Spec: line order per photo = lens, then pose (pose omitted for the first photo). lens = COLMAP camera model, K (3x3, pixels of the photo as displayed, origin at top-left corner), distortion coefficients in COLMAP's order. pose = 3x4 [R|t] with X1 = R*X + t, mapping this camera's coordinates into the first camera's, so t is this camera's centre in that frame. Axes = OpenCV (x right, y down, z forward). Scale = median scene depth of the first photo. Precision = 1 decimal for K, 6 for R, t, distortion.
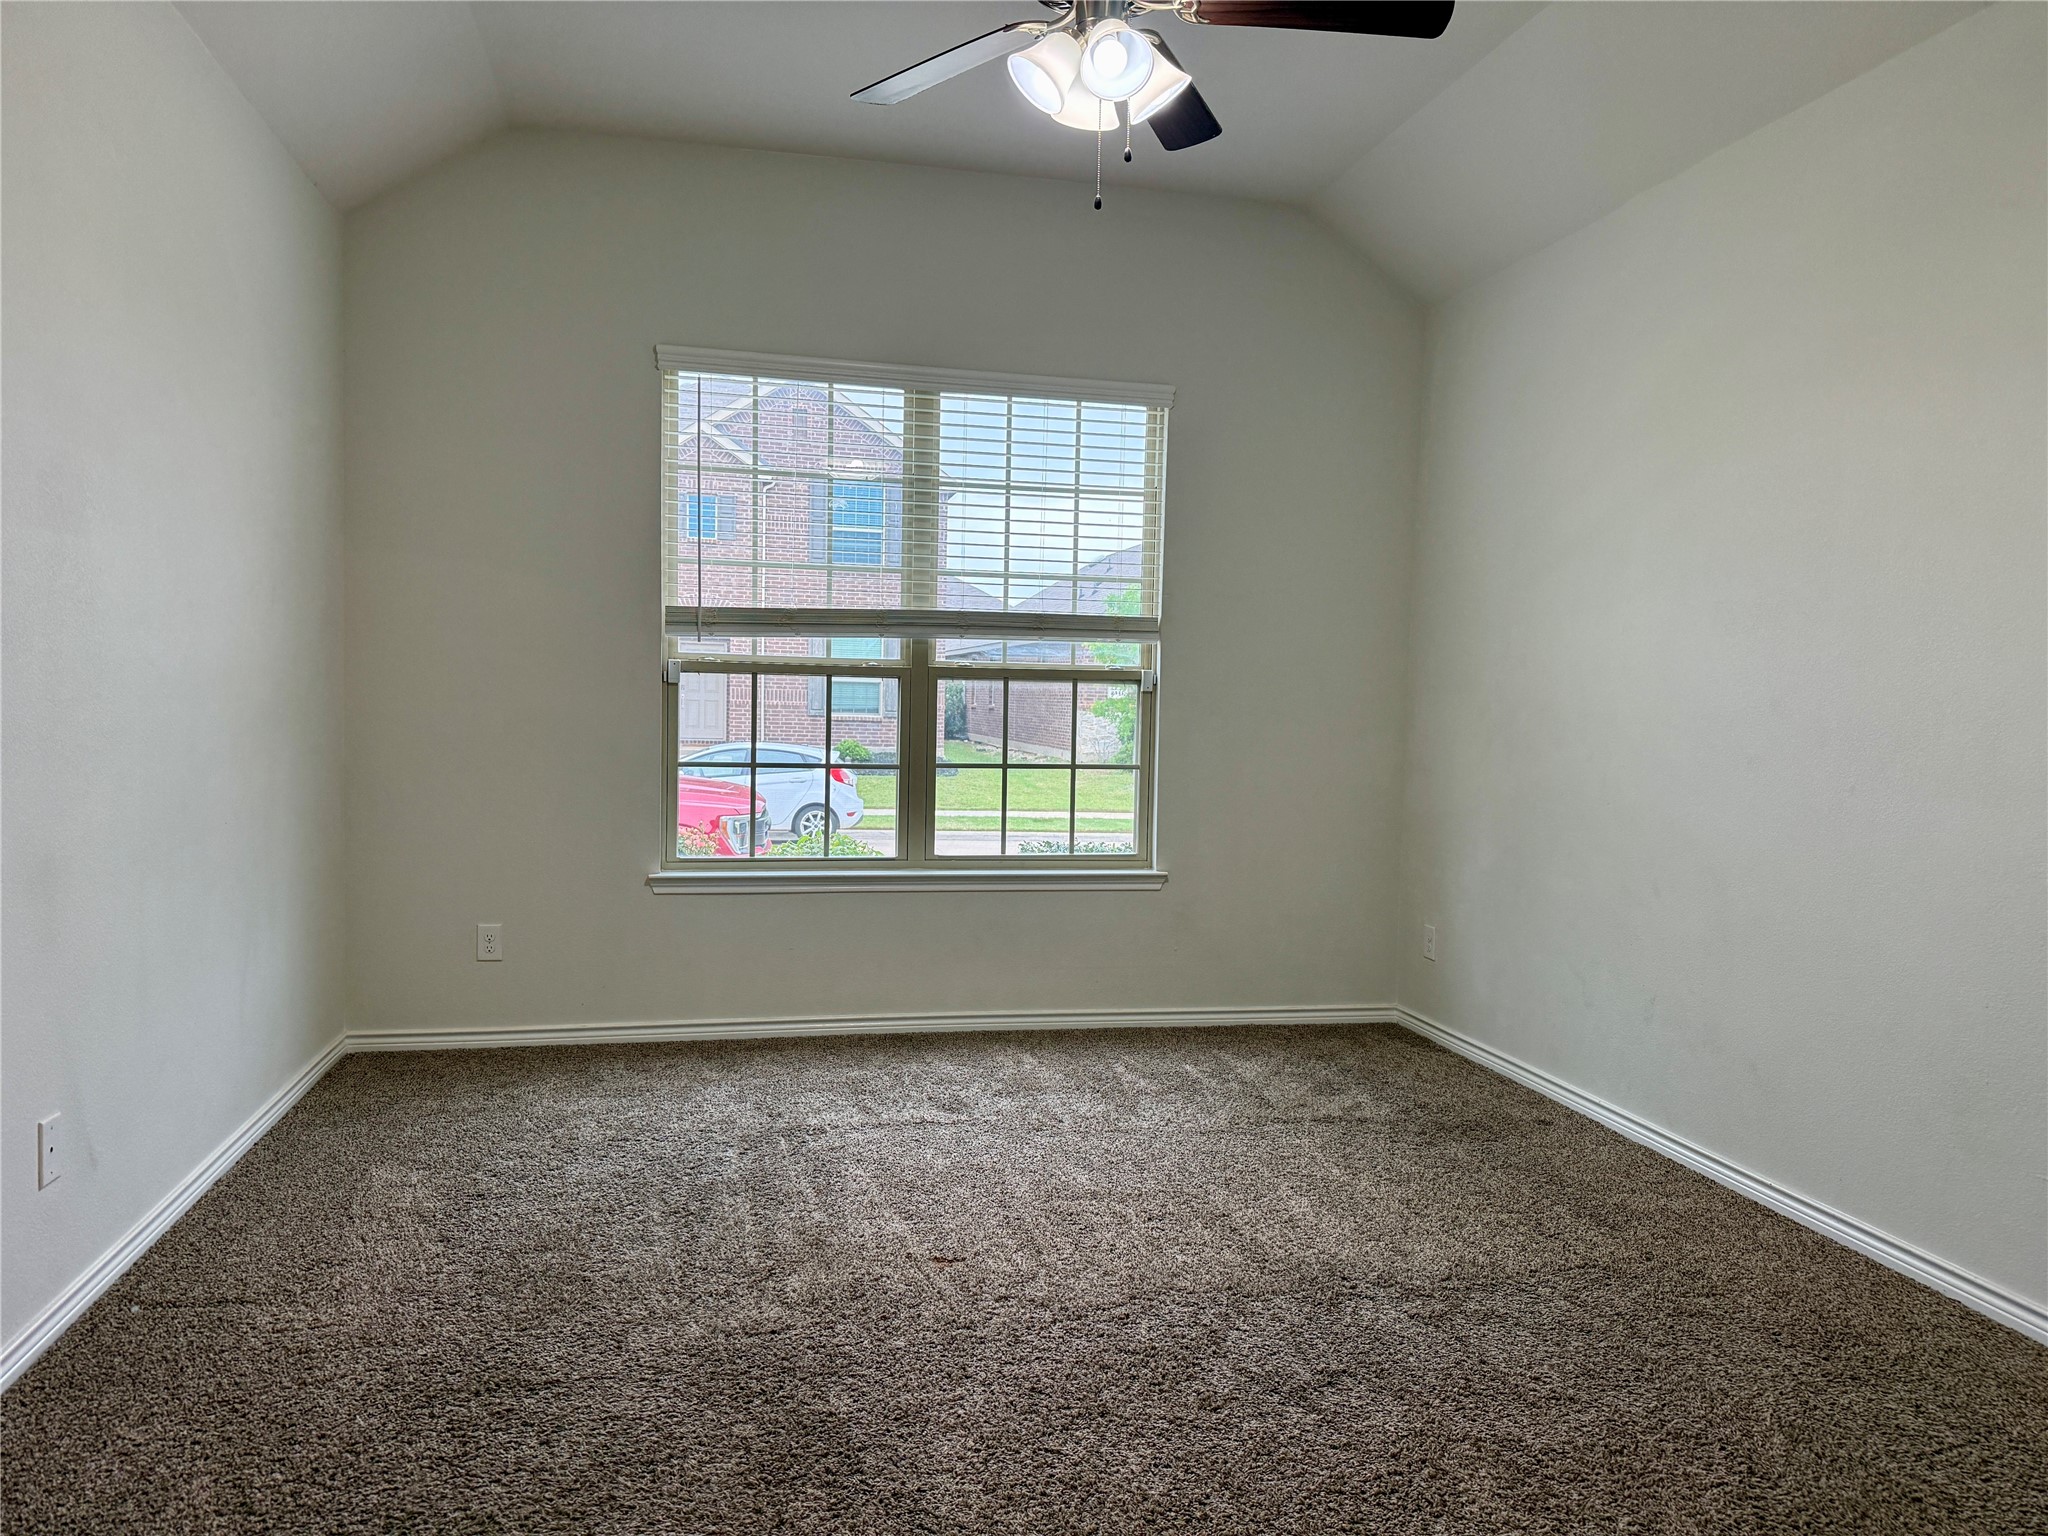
lens RADIAL K [[1428.7, 0, 1024.6], [0, 1428.7, 773.0], [0, 0, 1]] dist [0.133346, -0.221261]
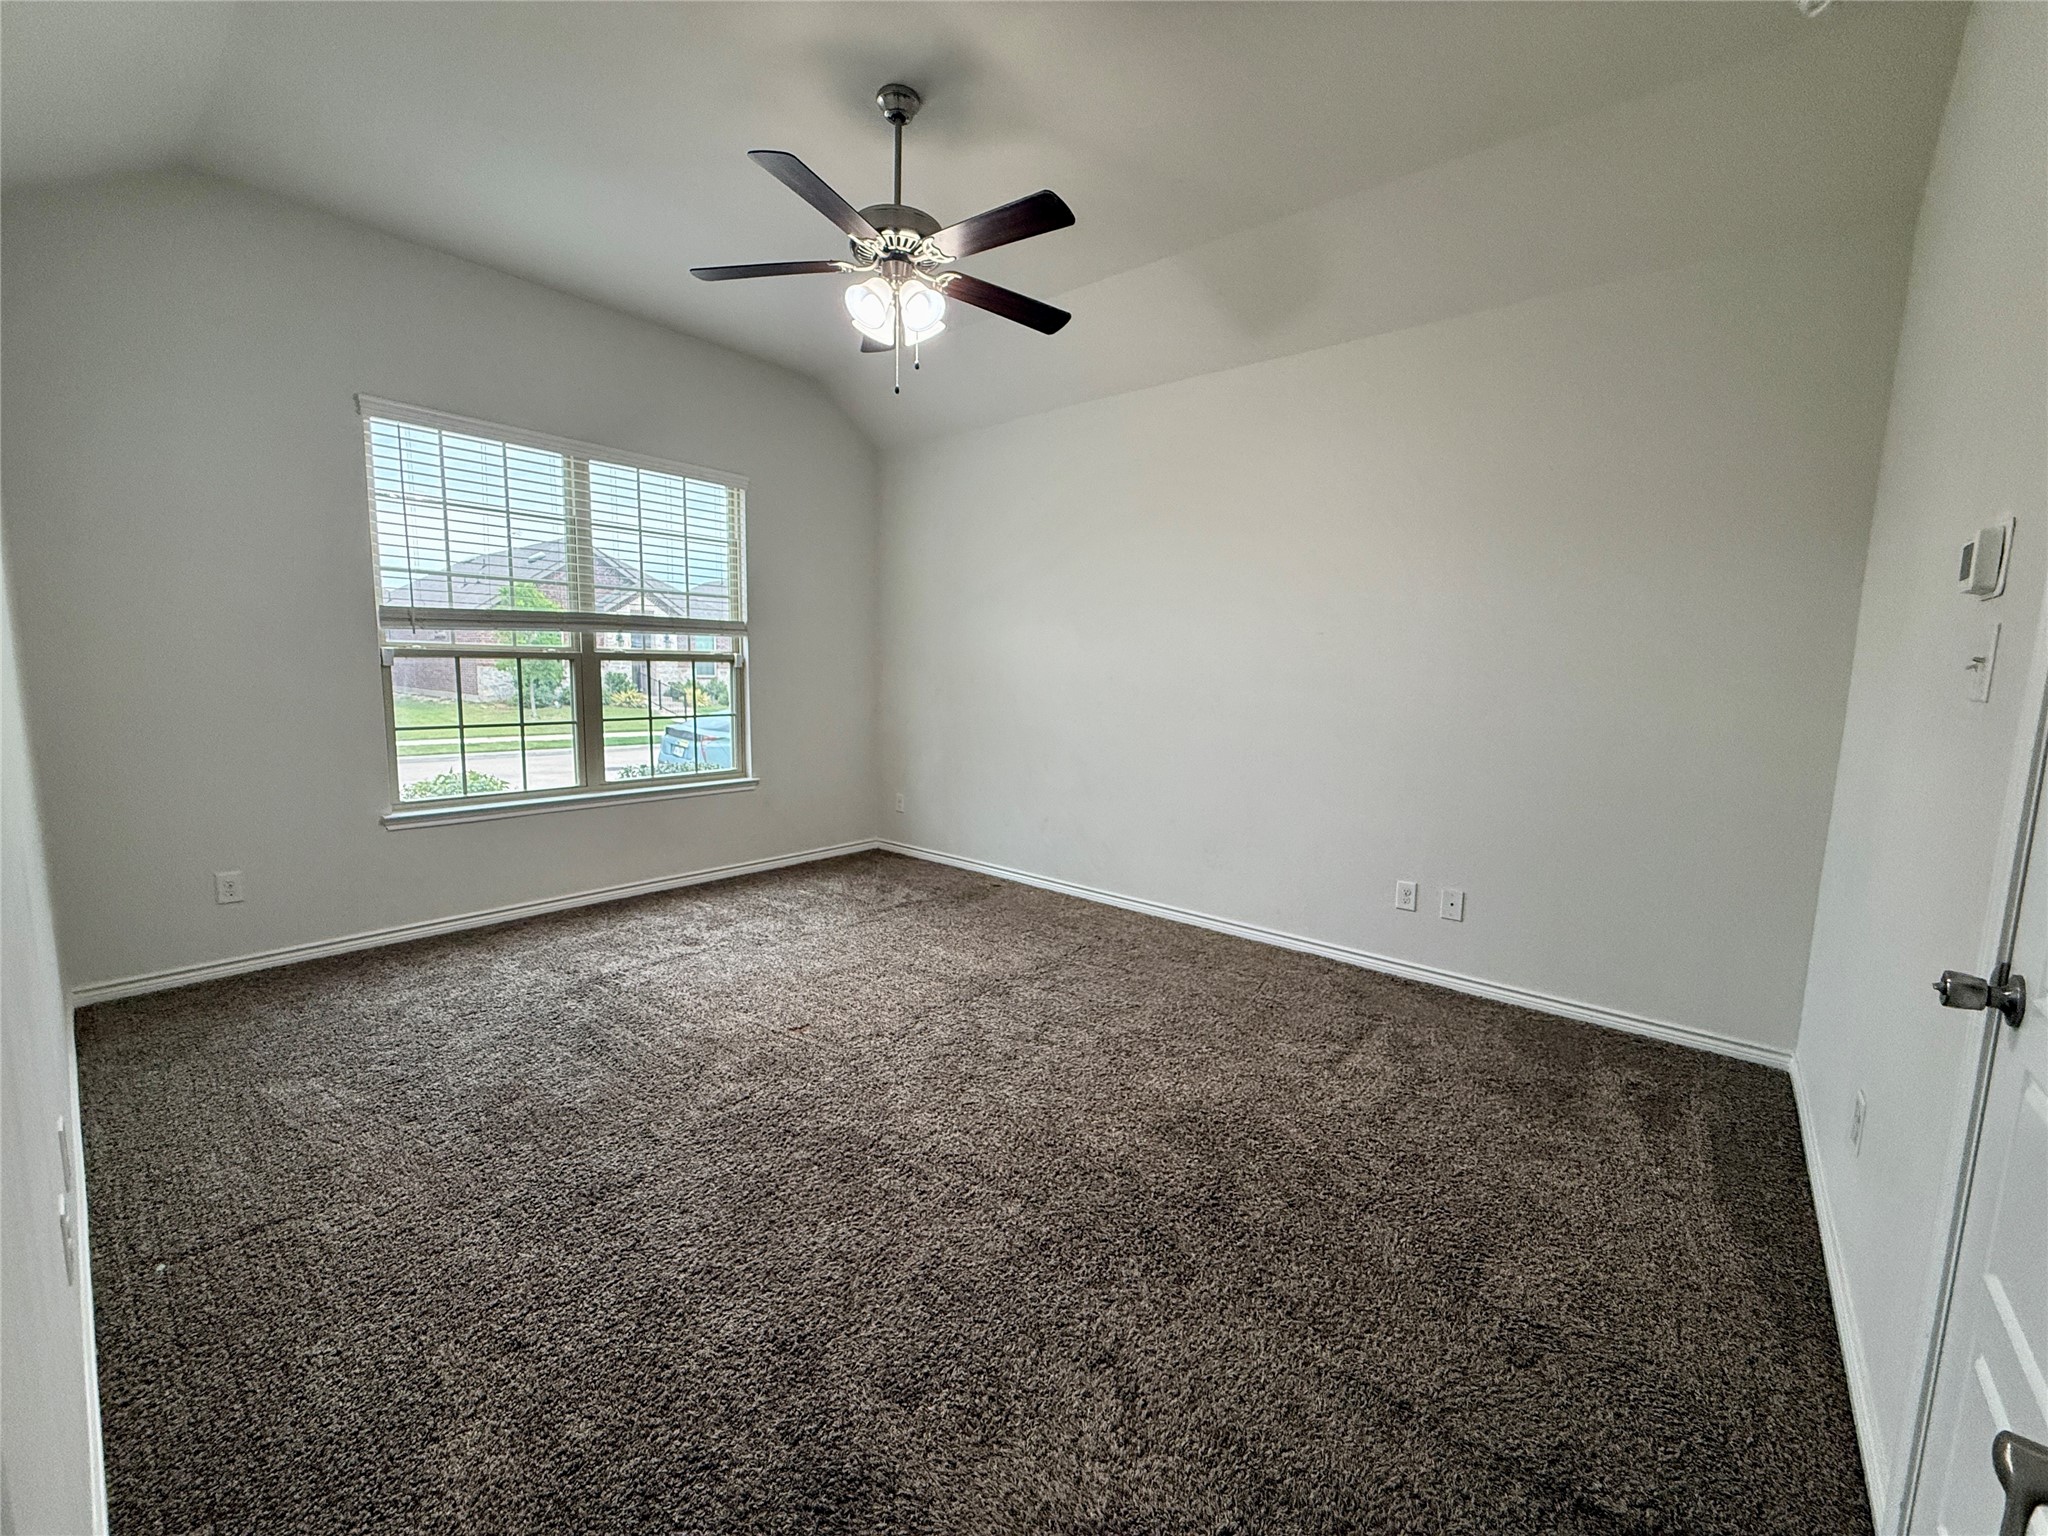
lens RADIAL K [[814.7, 0, 1023.4], [0, 814.7, 778.1], [0, 0, 1]] dist [-0.001368, 0.000497]
pose [[0.796880, -0.089391, 0.597488, -0.241133], [0.031896, 0.993839, 0.106149, -0.023316], [-0.603295, -0.065531, 0.794821, 0.081424]]
